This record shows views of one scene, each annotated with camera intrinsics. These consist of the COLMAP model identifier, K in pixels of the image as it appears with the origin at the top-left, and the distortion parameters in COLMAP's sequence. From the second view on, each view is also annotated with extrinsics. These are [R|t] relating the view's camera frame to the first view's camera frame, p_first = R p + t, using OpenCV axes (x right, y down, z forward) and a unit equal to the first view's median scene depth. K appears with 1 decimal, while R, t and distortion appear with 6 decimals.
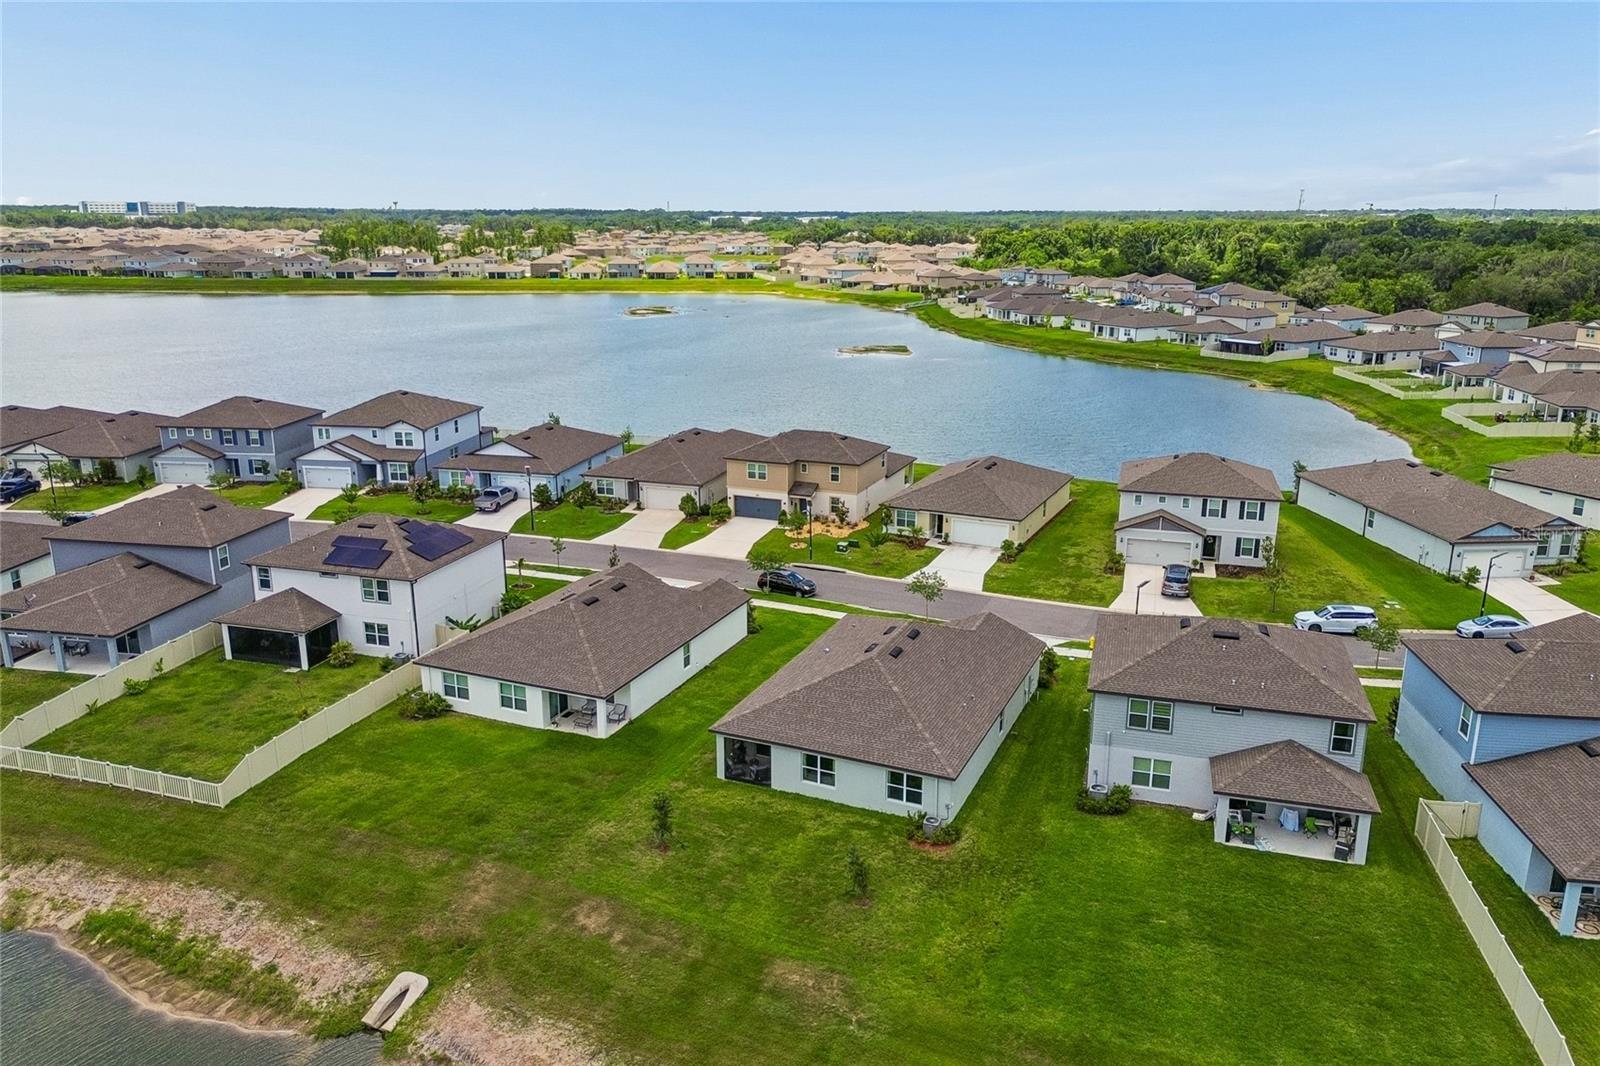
lens RADIAL K [[1159.9, 0, 796.9], [0, 1159.9, 537.7], [0, 0, 1]] dist [0.069529, -0.072455]
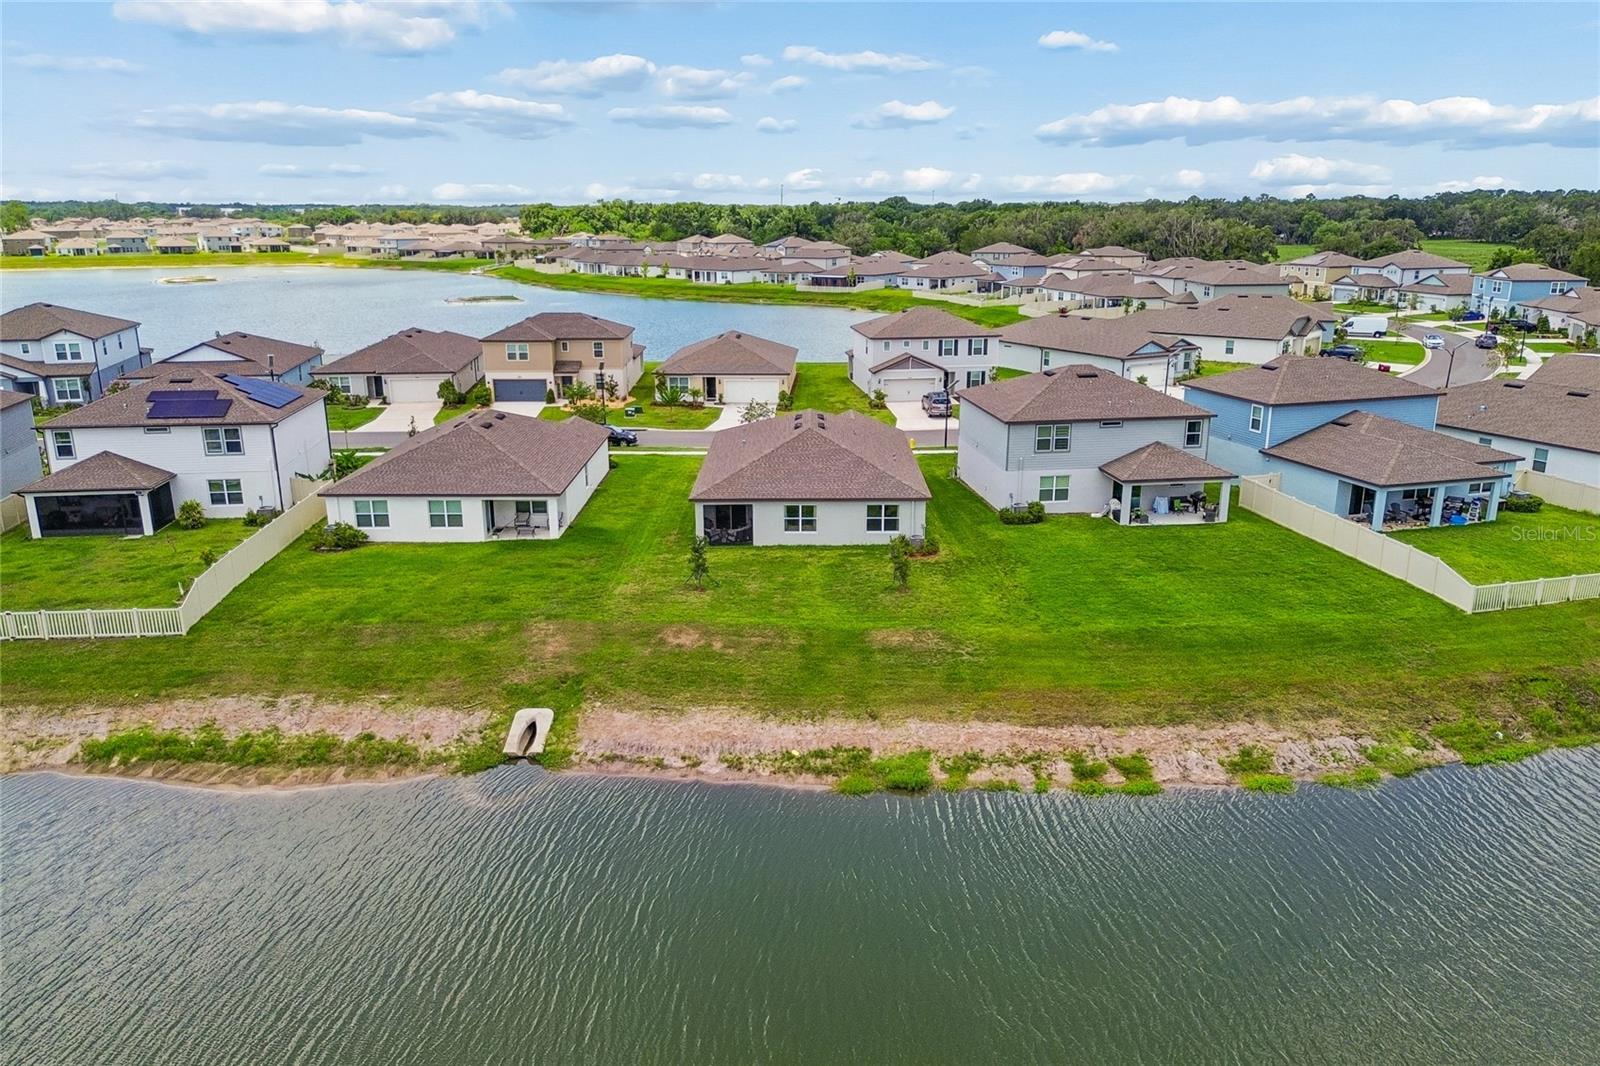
lens RADIAL K [[1144.3, 0, 796.1], [0, 1144.3, 533.3], [0, 0, 1]] dist [0.065919, -0.066141]
pose [[0.916538, -0.113477, 0.383511, -0.307697], [0.112753, 0.993322, 0.024450, 0.144686], [-0.383725, 0.020833, 0.923213, 0.007634]]
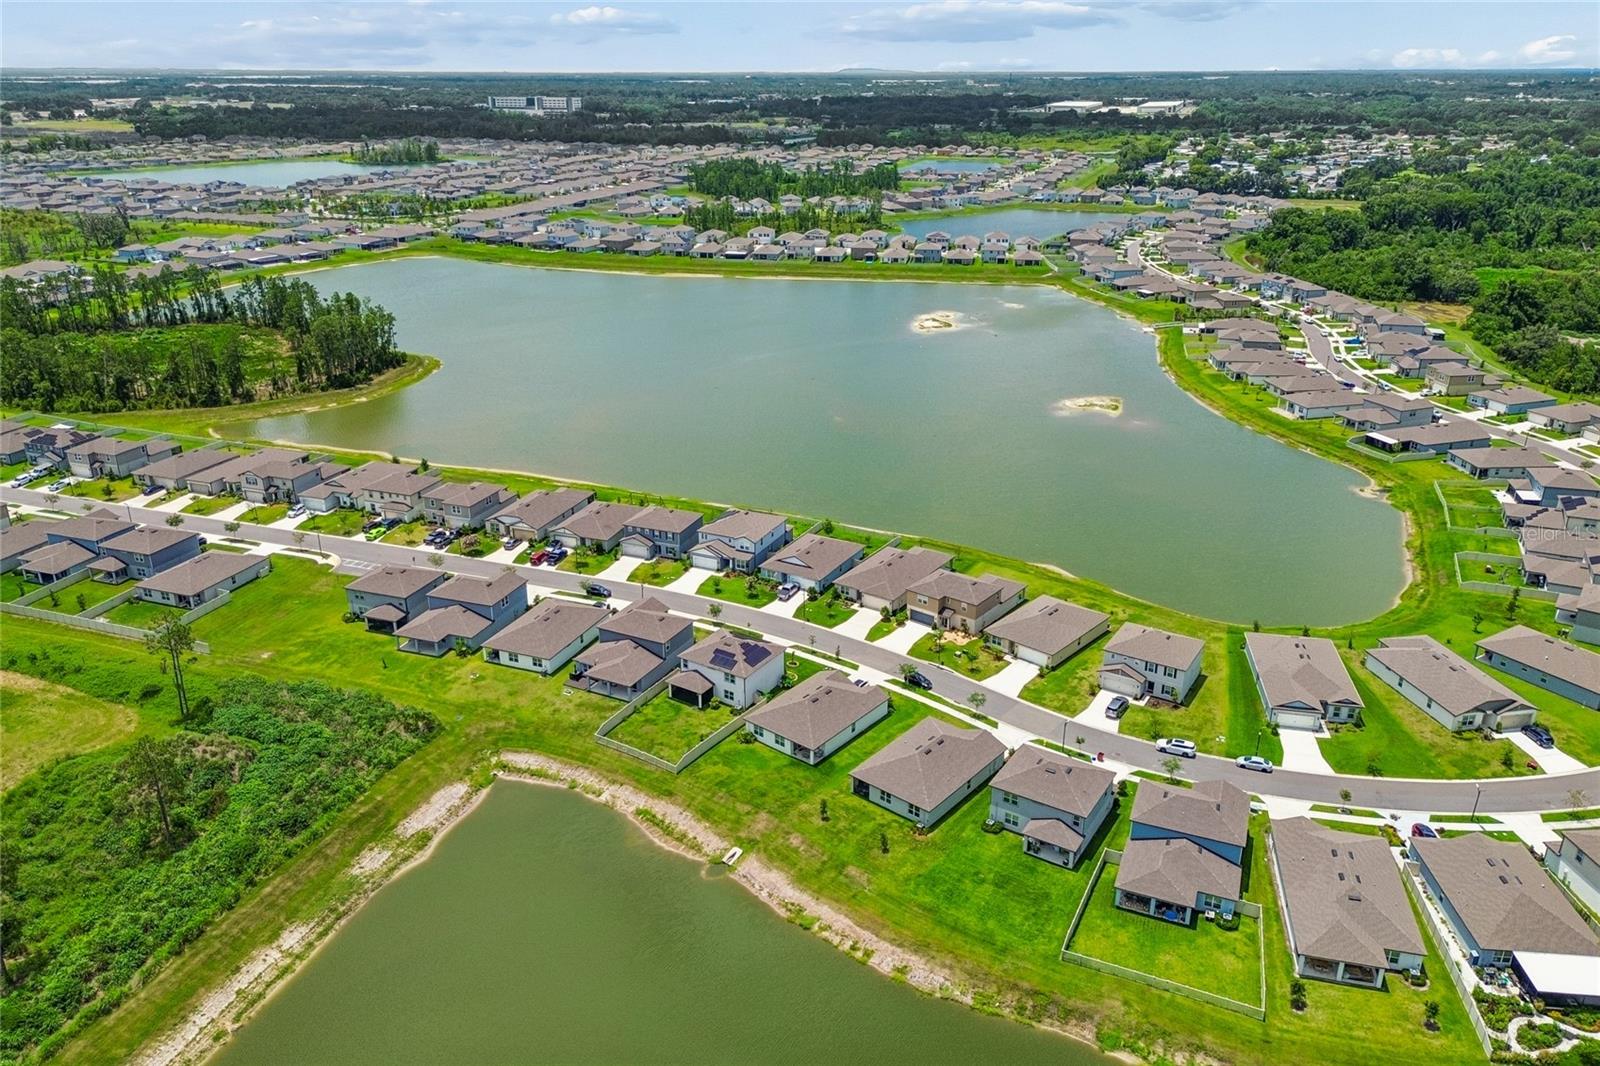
lens RADIAL K [[1152.0, 0, 790.5], [0, 1152.0, 520.6], [0, 0, 1]] dist [0.070391, -0.070104]
pose [[0.959745, 0.097965, -0.263235, 0.341678], [-0.070993, 0.991381, 0.110109, -0.539410], [0.271753, -0.086989, 0.958428, -1.178725]]
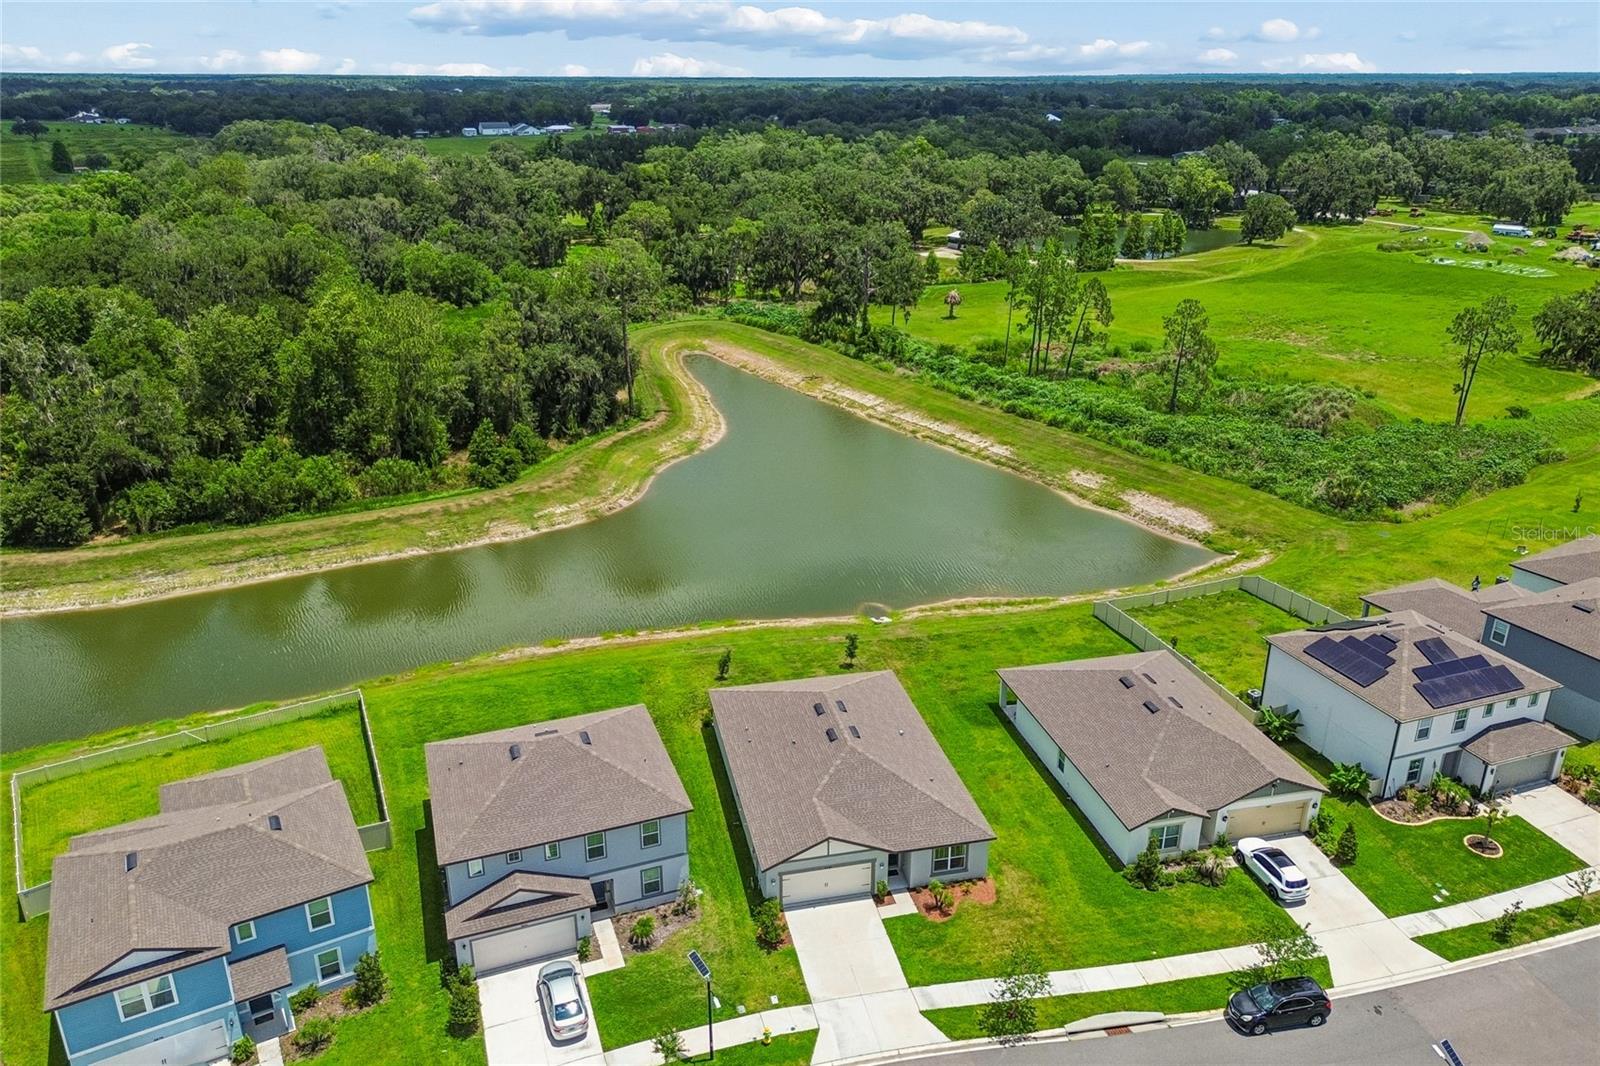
lens RADIAL K [[1135.4, 0, 801.9], [0, 1135.4, 530.3], [0, 0, 1]] dist [0.074631, -0.080700]
pose [[-0.797164, 0.220608, -0.562016, 0.578806], [-0.164757, 0.816043, 0.554012, -0.554904], [0.580848, 0.534234, -0.614173, 1.333037]]
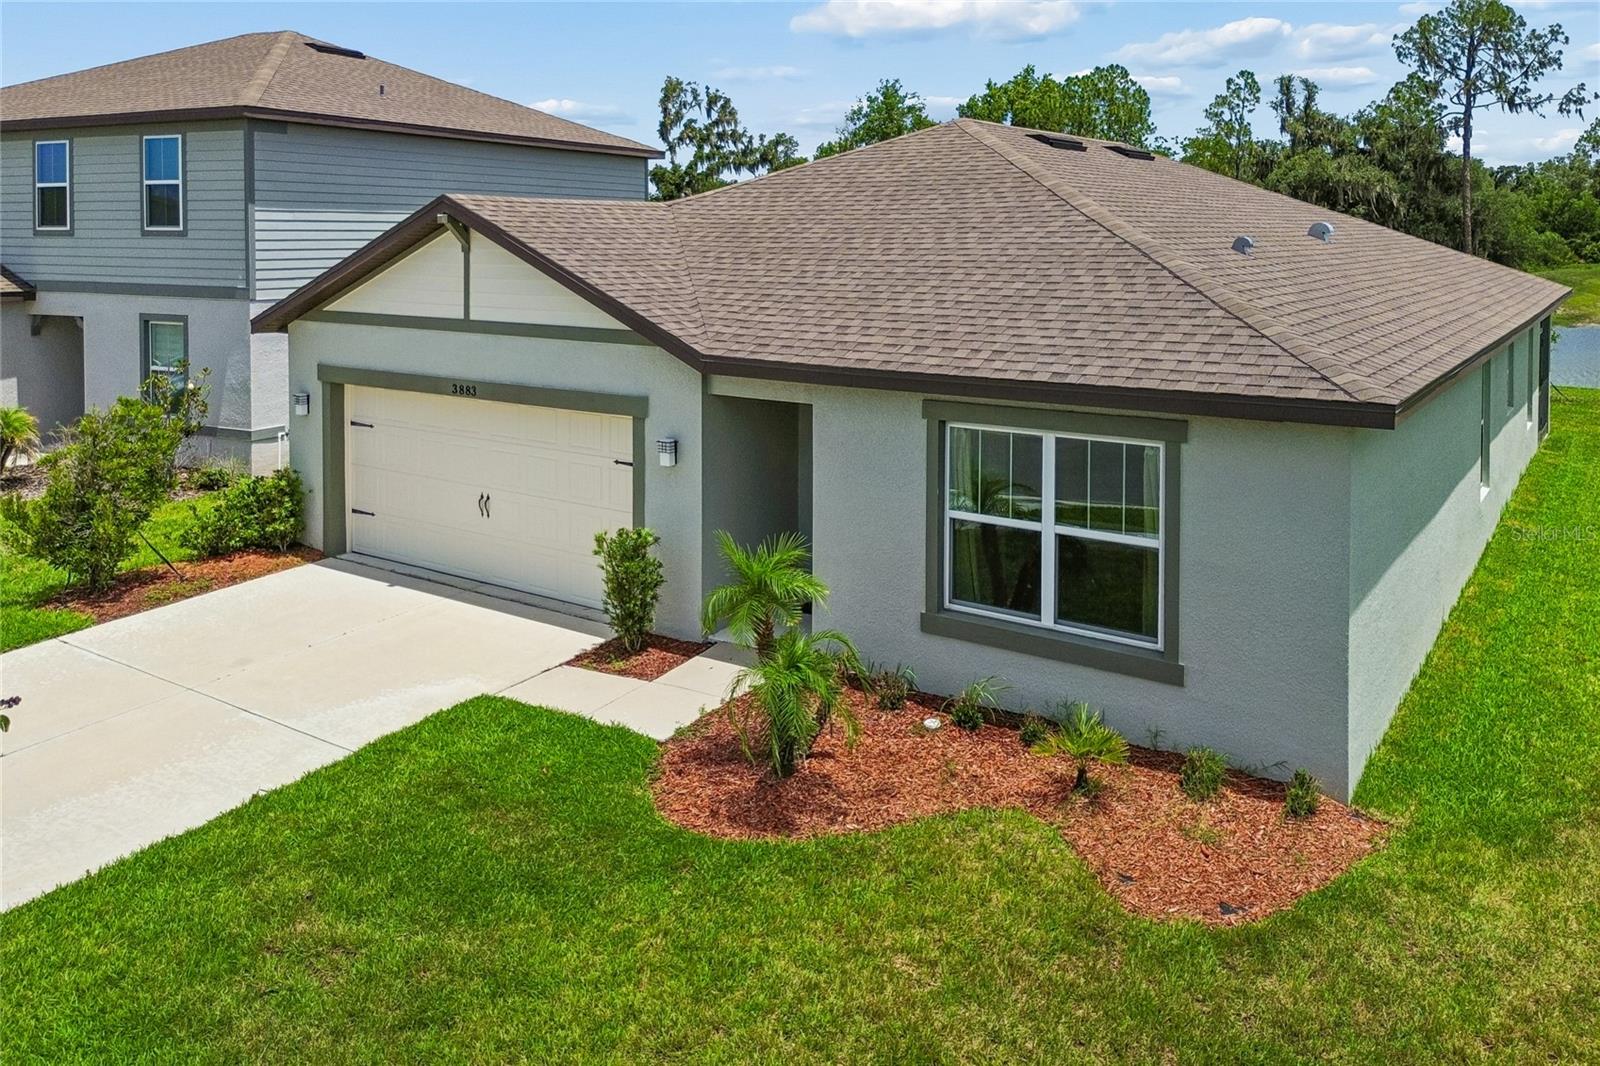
lens RADIAL K [[1195.4, 0, 799.1], [0, 1195.4, 305.2], [0, 0, 1]] dist [0.082875, -0.108529]
pose [[-0.981943, -0.009155, 0.188958, 0.075388], [0.053655, 0.944336, 0.324577, 0.023360], [-0.181411, 0.328855, -0.926793, 1.124259]]
